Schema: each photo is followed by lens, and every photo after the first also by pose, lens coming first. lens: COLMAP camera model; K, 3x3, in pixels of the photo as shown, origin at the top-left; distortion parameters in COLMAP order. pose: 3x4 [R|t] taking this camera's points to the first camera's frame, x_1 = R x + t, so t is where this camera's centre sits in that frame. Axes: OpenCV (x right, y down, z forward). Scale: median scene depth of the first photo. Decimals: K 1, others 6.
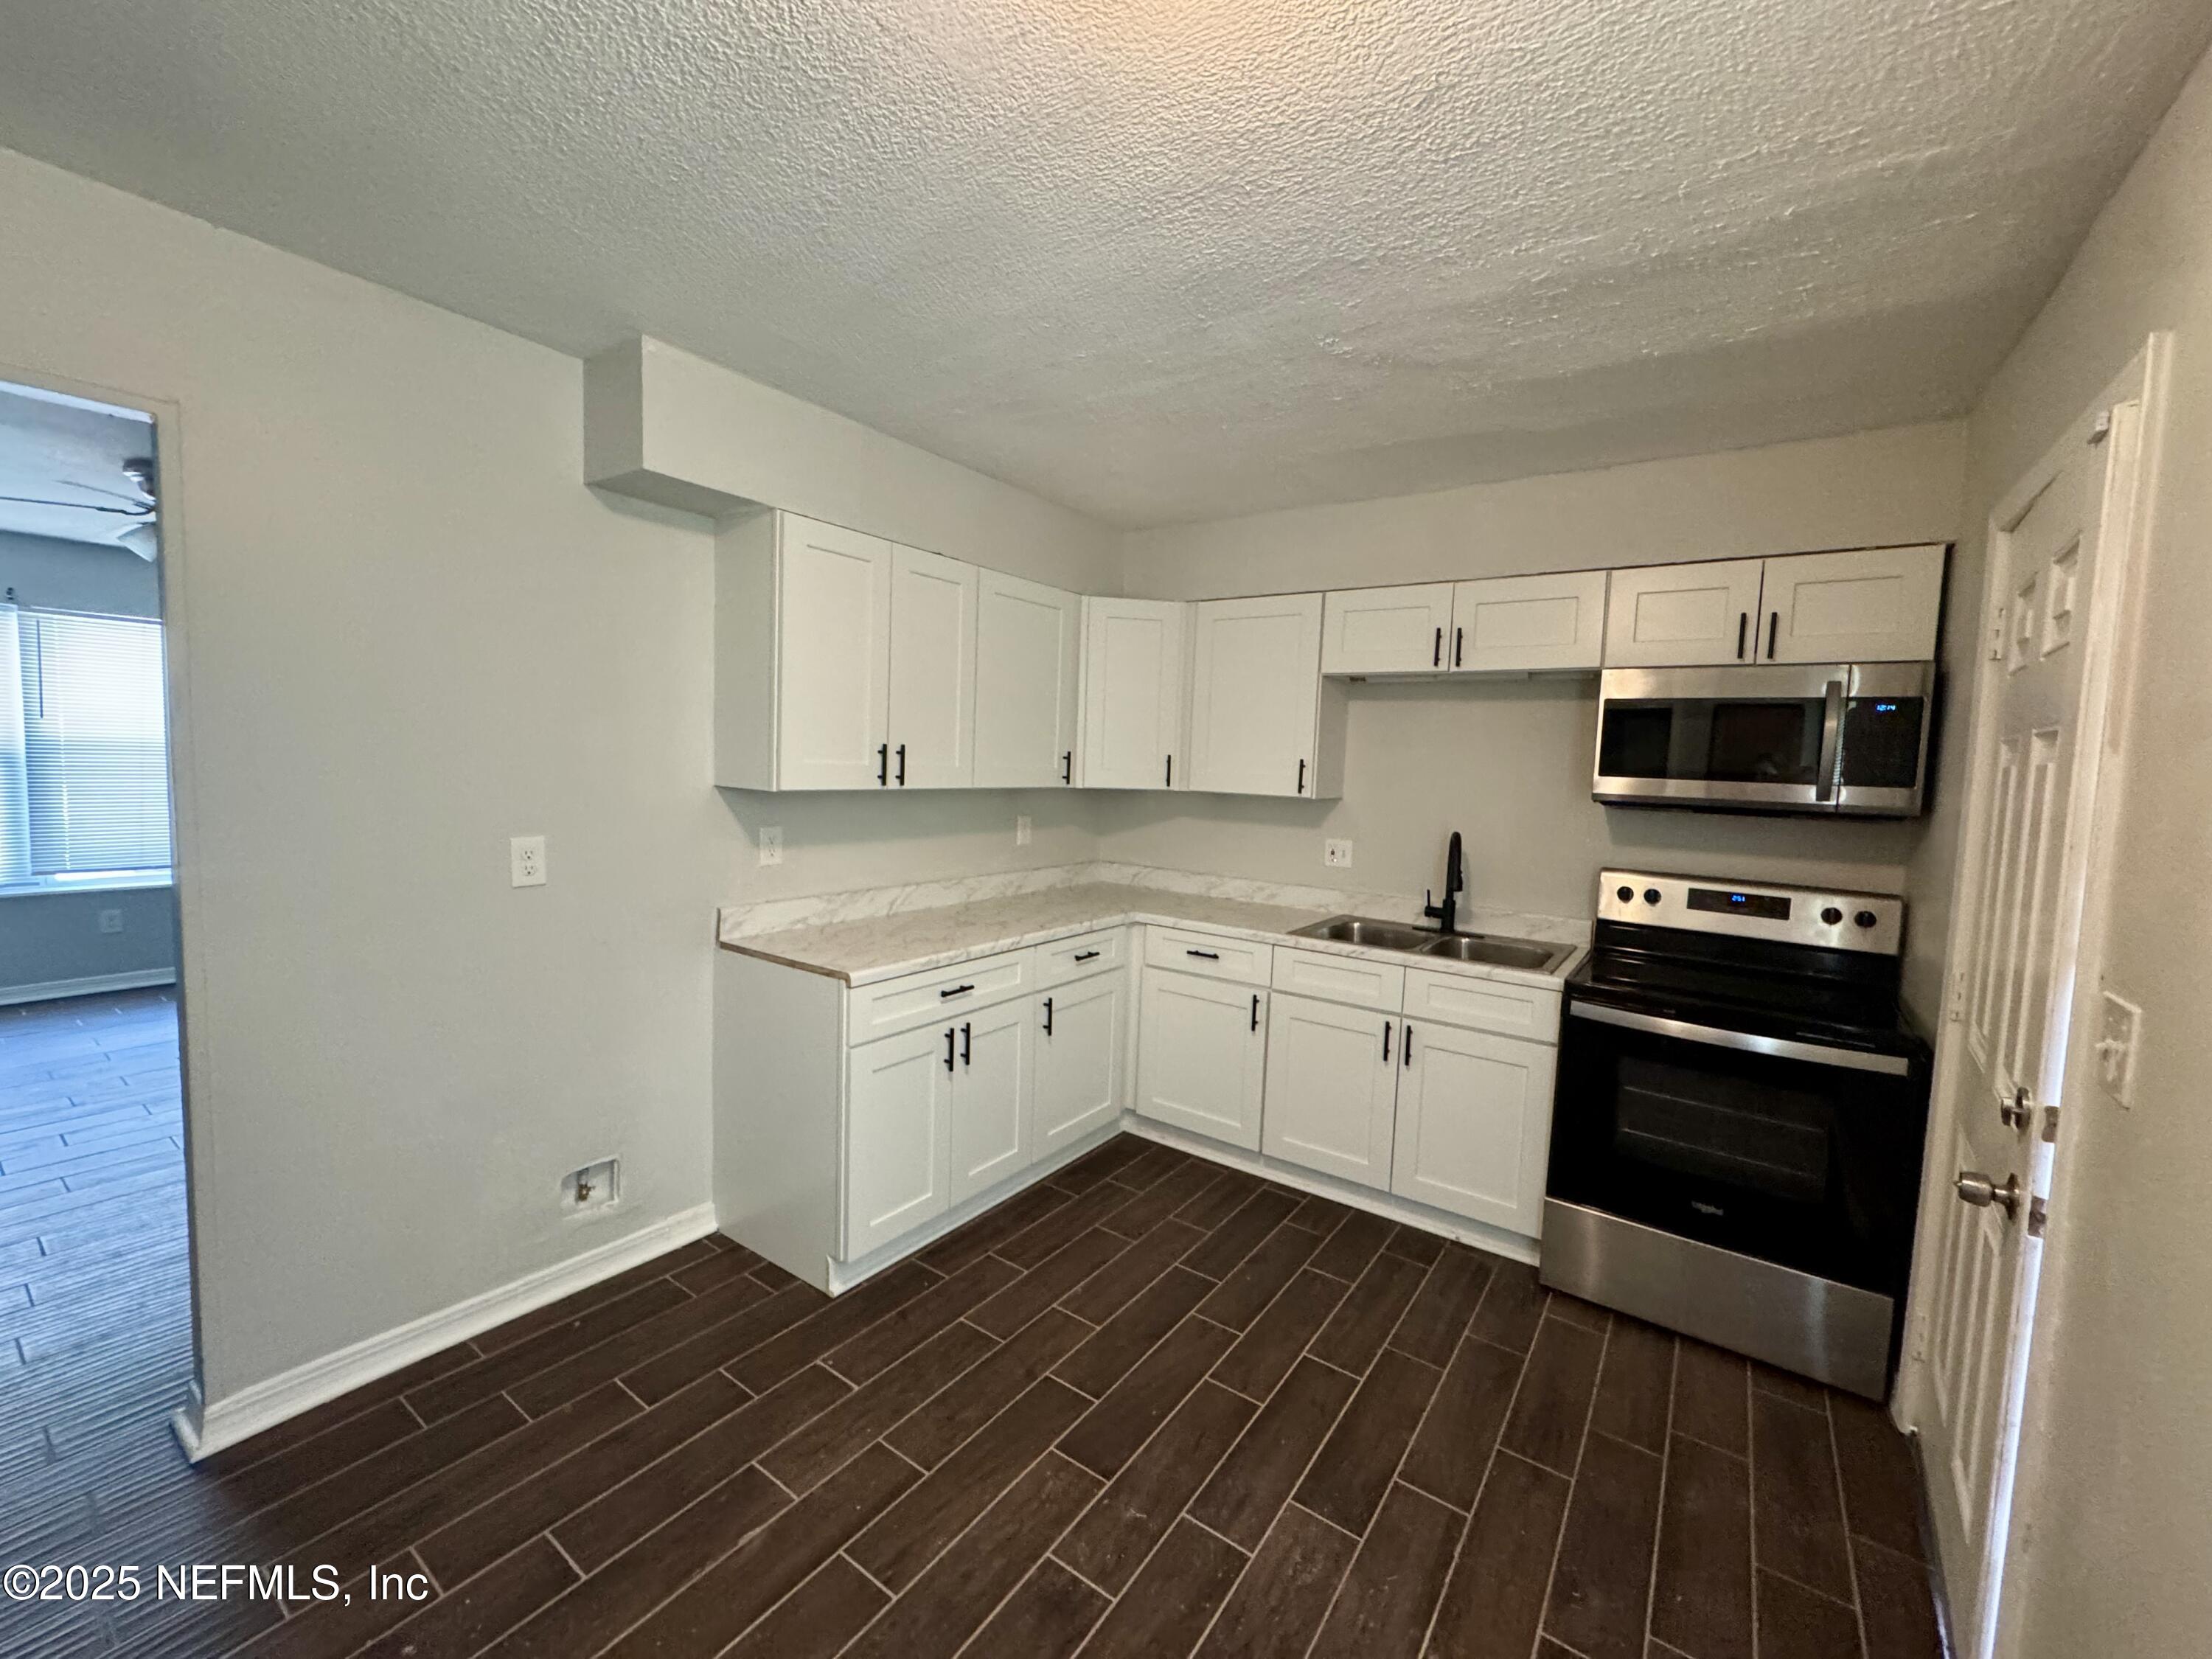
lens RADIAL K [[887.2, 0, 1114.4], [0, 887.2, 826.6], [0, 0, 1]] dist [0.000101, 0.000025]
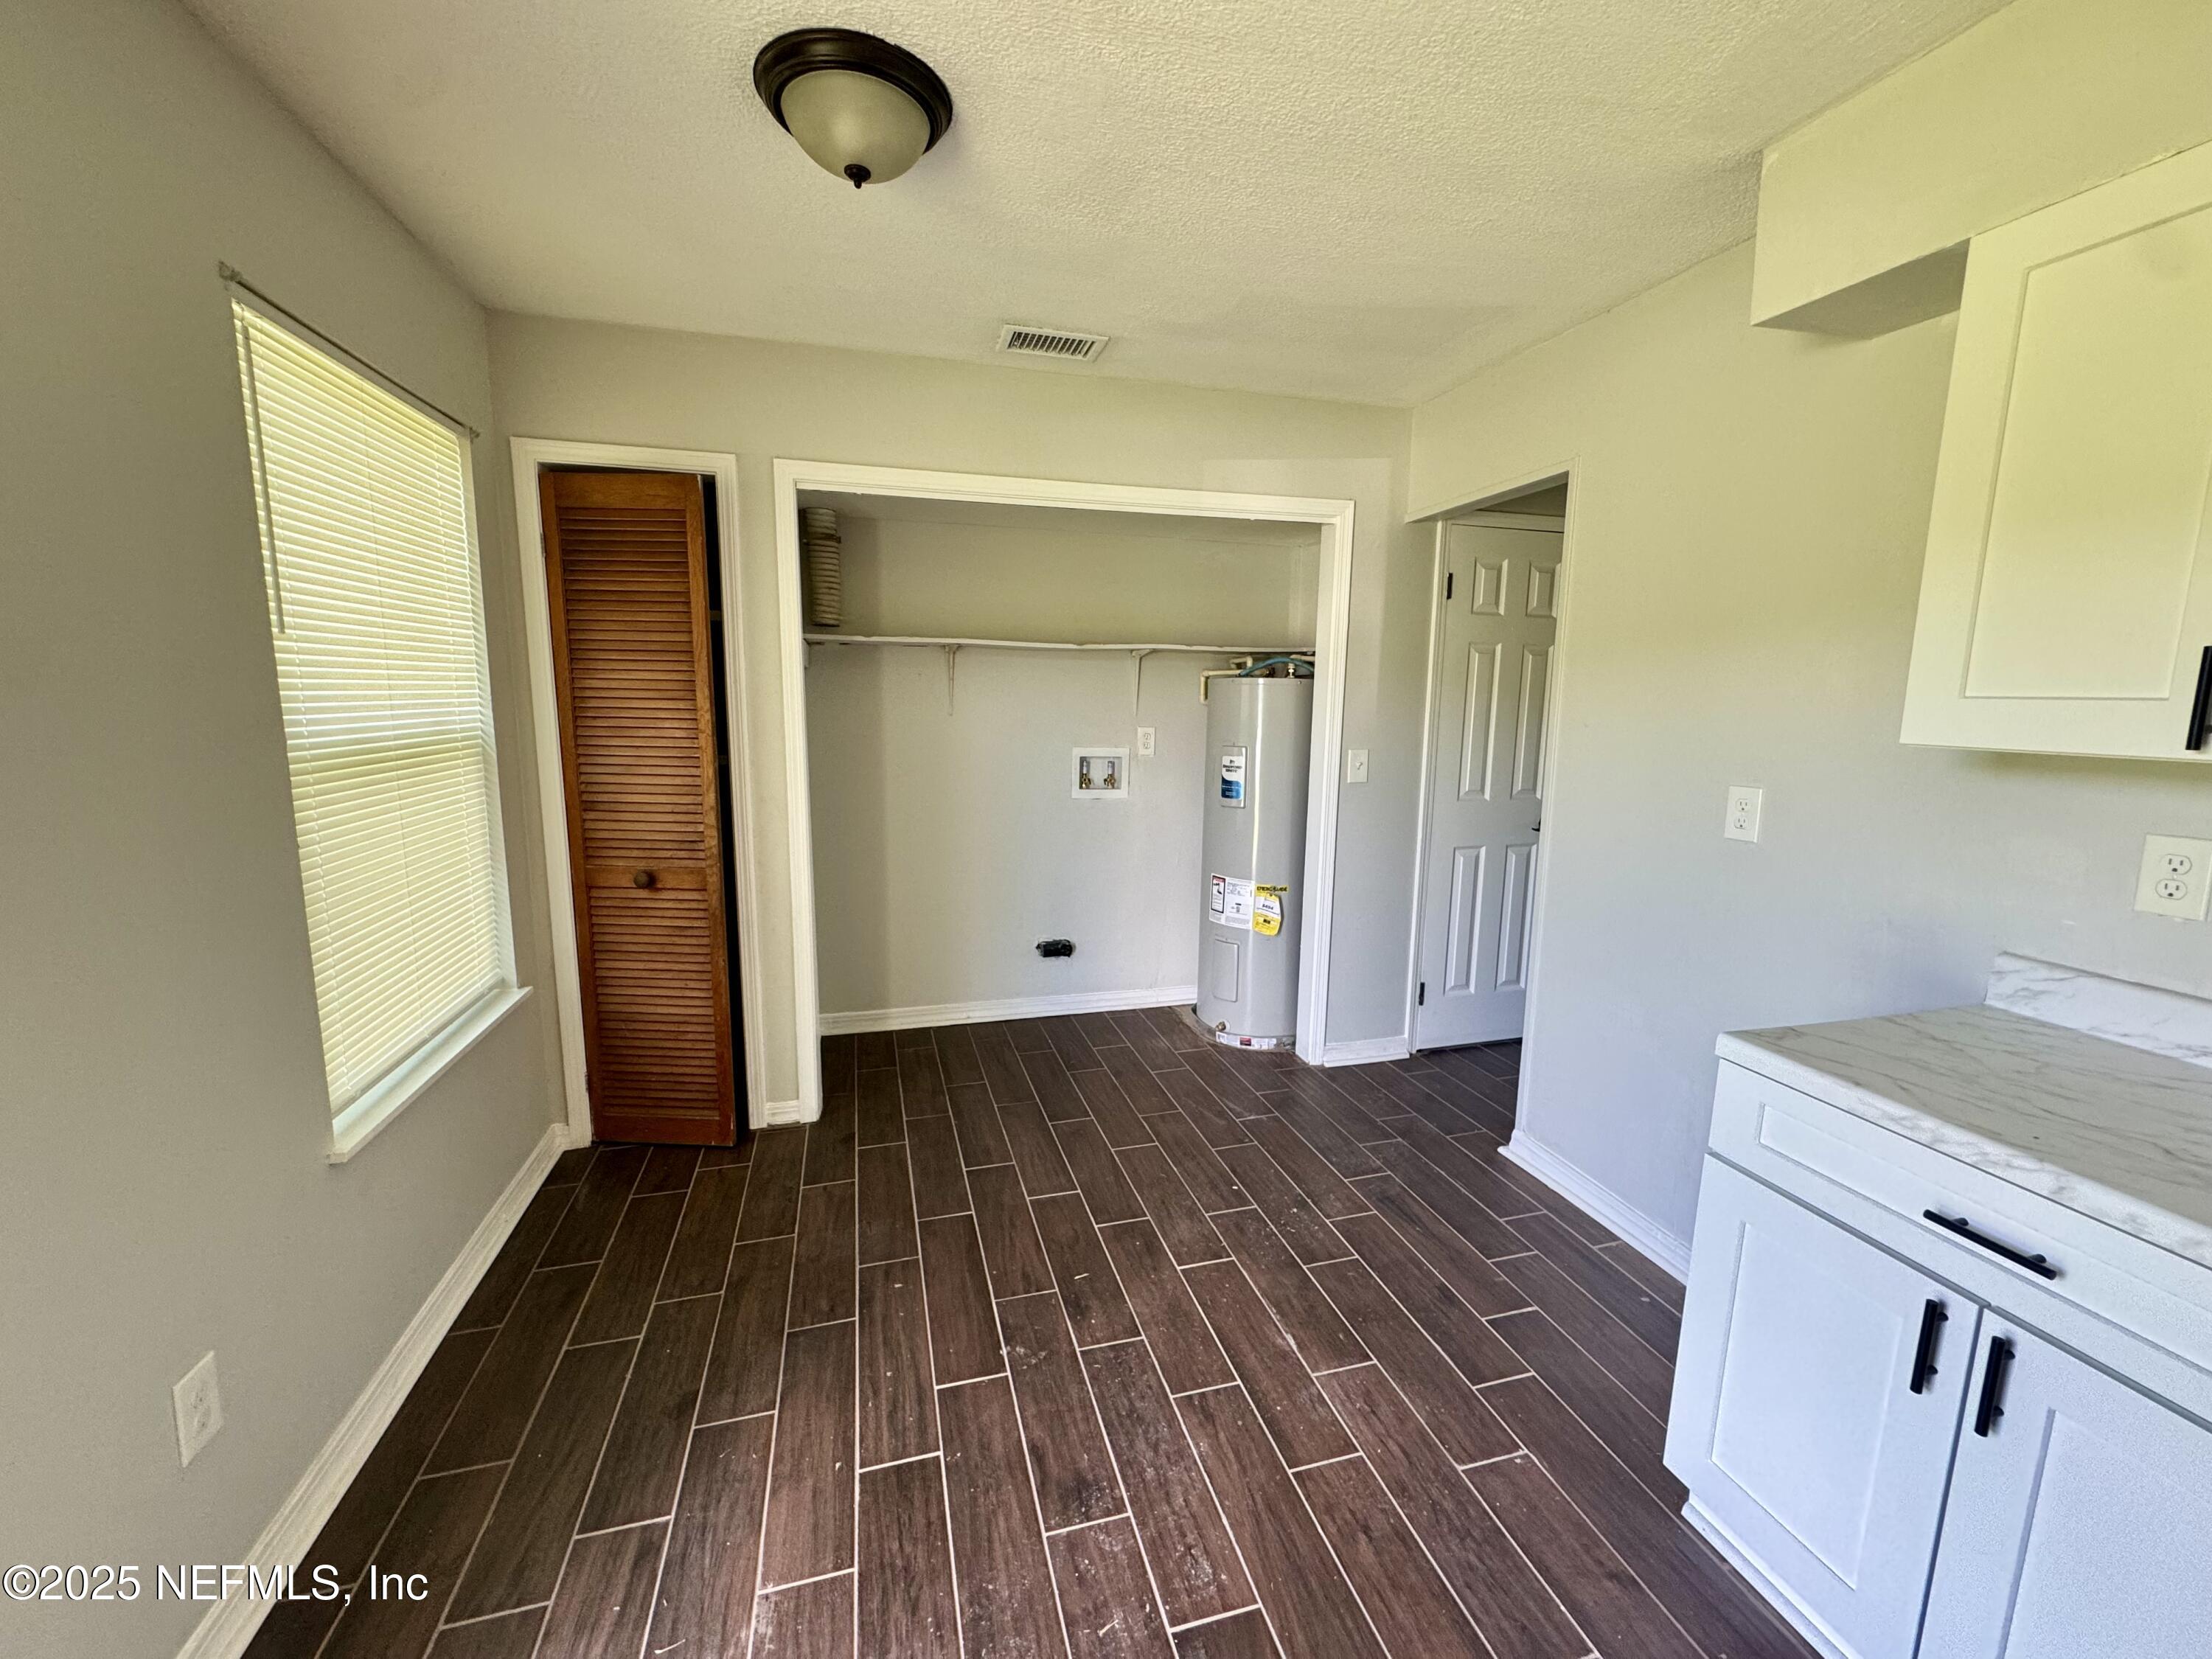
lens RADIAL K [[887.2, 0, 1114.4], [0, 887.2, 826.6], [0, 0, 1]] dist [0.000101, 0.000025]
pose [[-0.634507, 0.072690, -0.769491, 0.535000], [-0.094052, 0.980908, 0.170214, -0.050708], [0.767173, 0.180374, -0.615557, 1.260937]]
